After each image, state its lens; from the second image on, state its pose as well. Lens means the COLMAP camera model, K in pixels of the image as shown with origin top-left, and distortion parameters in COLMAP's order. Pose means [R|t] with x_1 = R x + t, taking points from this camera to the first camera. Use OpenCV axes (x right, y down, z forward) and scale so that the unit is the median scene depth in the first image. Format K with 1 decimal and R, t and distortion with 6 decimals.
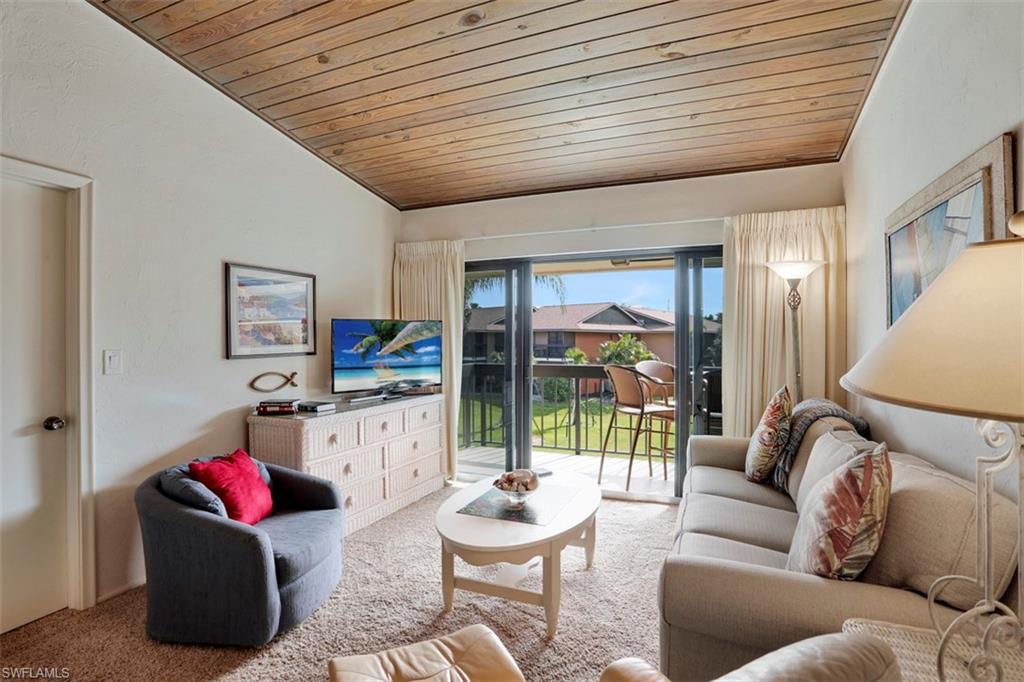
lens RADIAL K [[494.6, 0, 507.1], [0, 494.6, 341.9], [0, 0, 1]] dist [-0.067264, 0.026923]
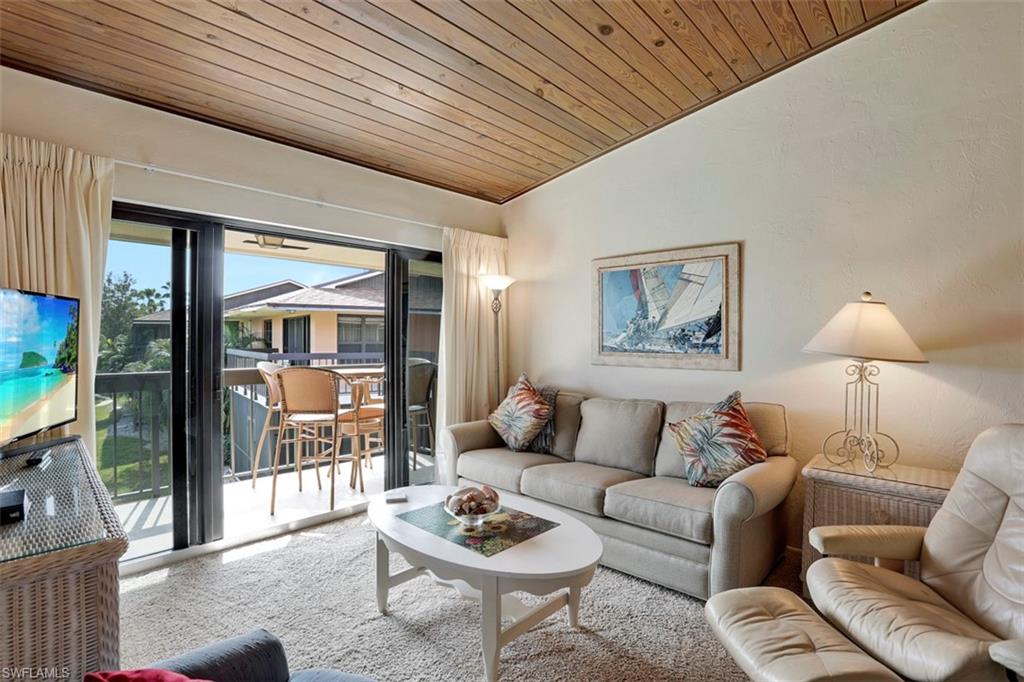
lens RADIAL K [[494.6, 0, 507.0], [0, 494.6, 340.4], [0, 0, 1]] dist [-0.067264, 0.026923]
pose [[0.338972, -0.002260, 0.940794, -0.560947], [0.002931, 0.999995, 0.001346, 0.001440], [-0.940792, 0.002302, 0.338977, 0.484572]]
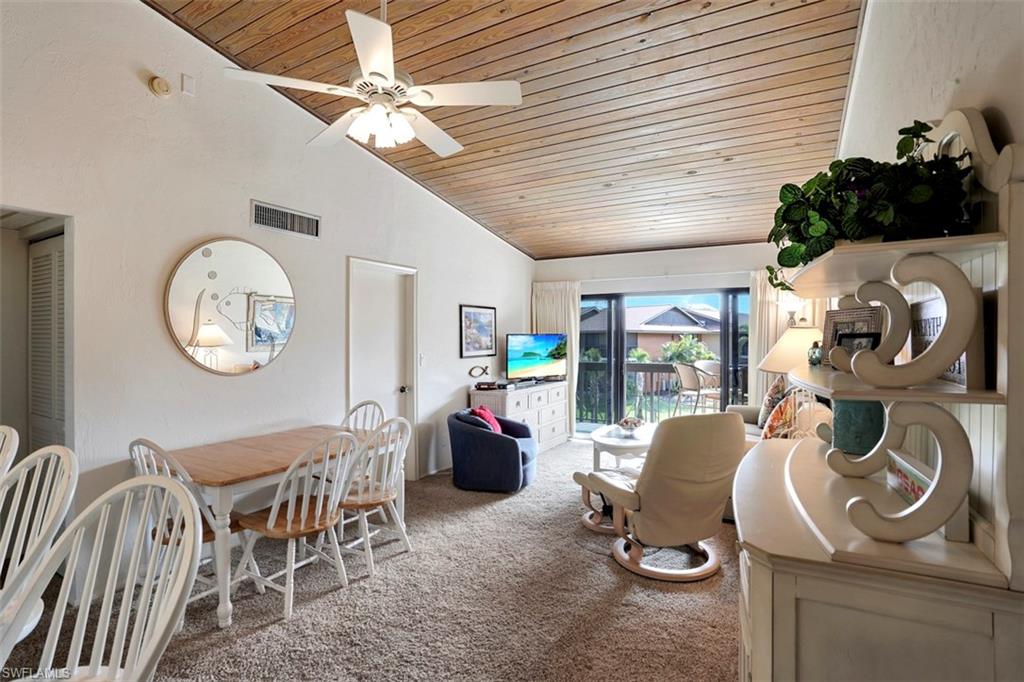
lens RADIAL K [[494.6, 0, 505.0], [0, 494.6, 340.4], [0, 0, 1]] dist [-0.067264, 0.026923]
pose [[0.992978, 0.000375, -0.118297, -0.171517], [-0.000613, 0.999998, -0.001980, -0.024024], [0.118296, 0.002039, 0.992976, -0.696792]]
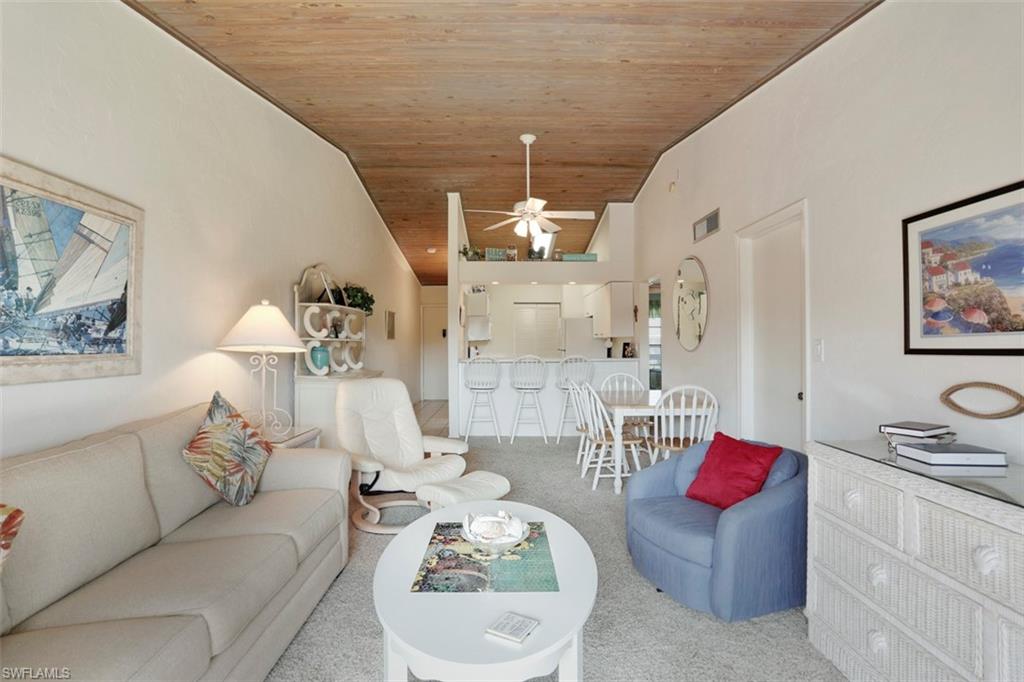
lens RADIAL K [[494.6, 0, 506.9], [0, 494.6, 339.9], [0, 0, 1]] dist [-0.067264, 0.026923]
pose [[-0.916276, -0.000535, -0.400548, 0.212154], [0.001547, 0.999987, -0.004874, 0.015499], [0.400545, -0.005085, -0.916263, 1.219960]]
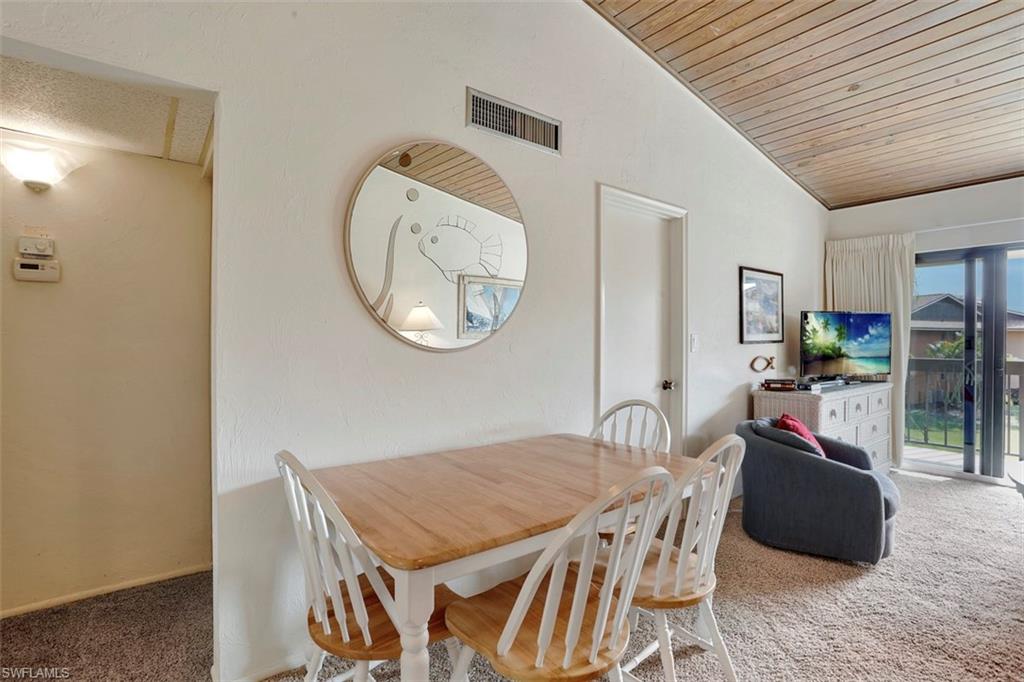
lens RADIAL K [[494.6, 0, 507.1], [0, 494.6, 341.1], [0, 0, 1]] dist [-0.067264, 0.026923]
pose [[0.875108, 0.005654, -0.483894, -0.431143], [-0.006342, 0.999980, 0.000215, 0.028155], [0.483886, 0.002881, 0.875126, -0.331150]]
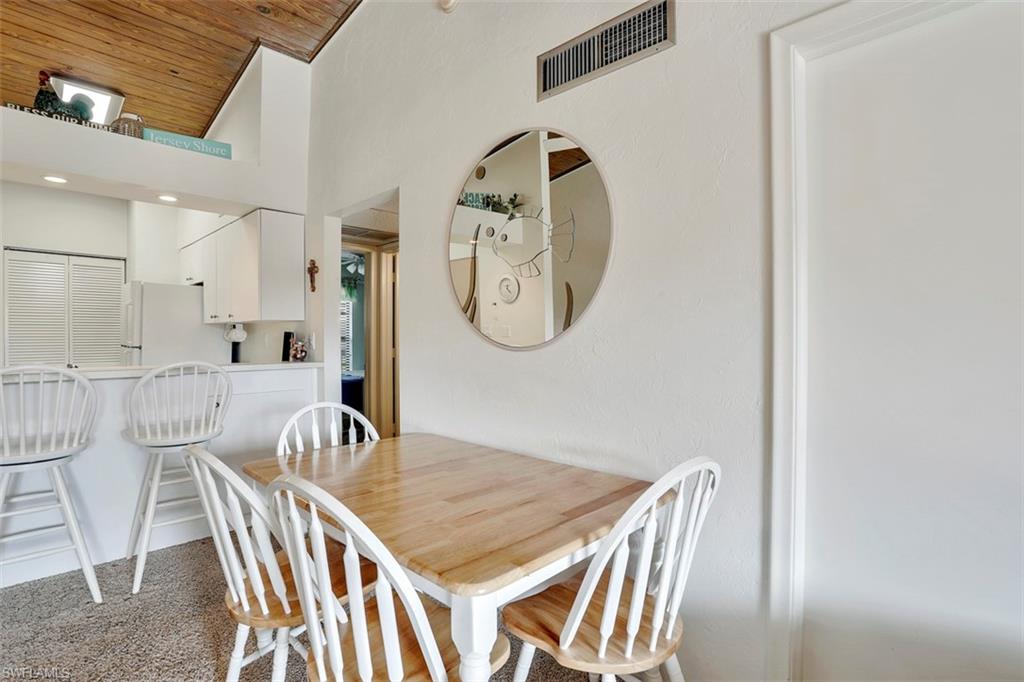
lens RADIAL K [[494.6, 0, 509.8], [0, 494.6, 344.2], [0, 0, 1]] dist [-0.067264, 0.026923]
pose [[-0.351870, 0.009264, -0.936003, -0.238004], [-0.005951, 0.999909, 0.012134, 0.027964], [0.936030, 0.009840, -0.351783, 0.374346]]
